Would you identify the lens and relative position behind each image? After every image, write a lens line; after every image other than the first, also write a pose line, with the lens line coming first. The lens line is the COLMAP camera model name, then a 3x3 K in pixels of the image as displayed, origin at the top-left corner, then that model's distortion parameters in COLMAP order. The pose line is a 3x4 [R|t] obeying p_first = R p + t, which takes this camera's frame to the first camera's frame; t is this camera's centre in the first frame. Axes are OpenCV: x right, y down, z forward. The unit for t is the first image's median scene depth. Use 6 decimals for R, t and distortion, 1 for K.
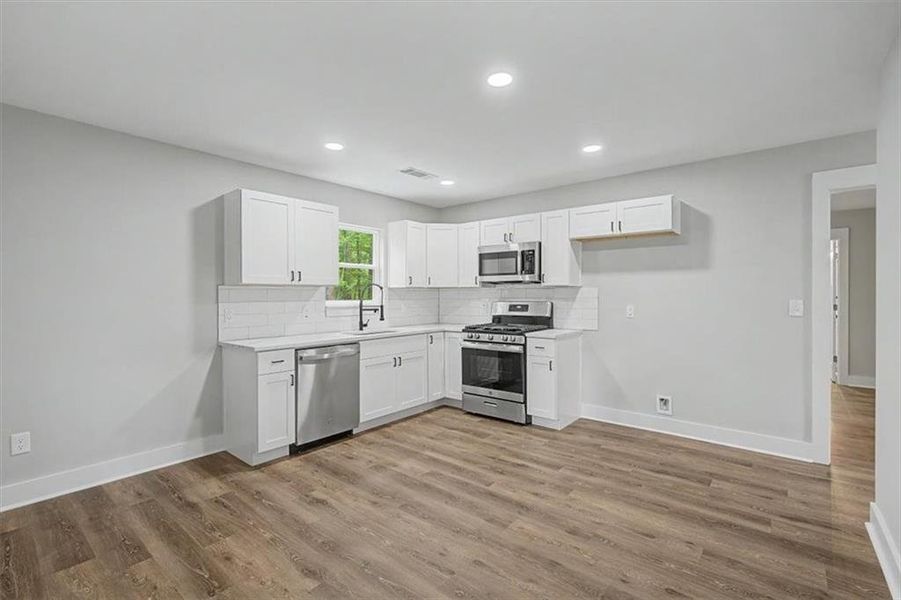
lens RADIAL K [[412.7, 0, 447.6], [0, 412.7, 299.4], [0, 0, 1]] dist [-0.011651, 0.001650]
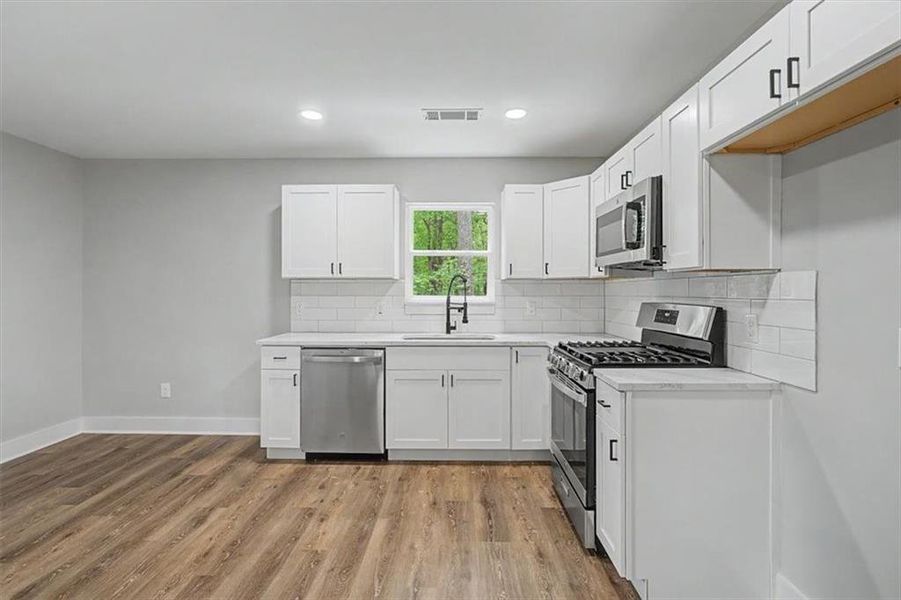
lens RADIAL K [[412.7, 0, 450.9], [0, 412.7, 291.7], [0, 0, 1]] dist [-0.011651, 0.001650]
pose [[0.629703, 0.008084, -0.776794, 0.468212], [-0.013700, 0.999906, -0.000699, -0.006579], [0.776715, 0.011083, 0.629755, 0.566596]]
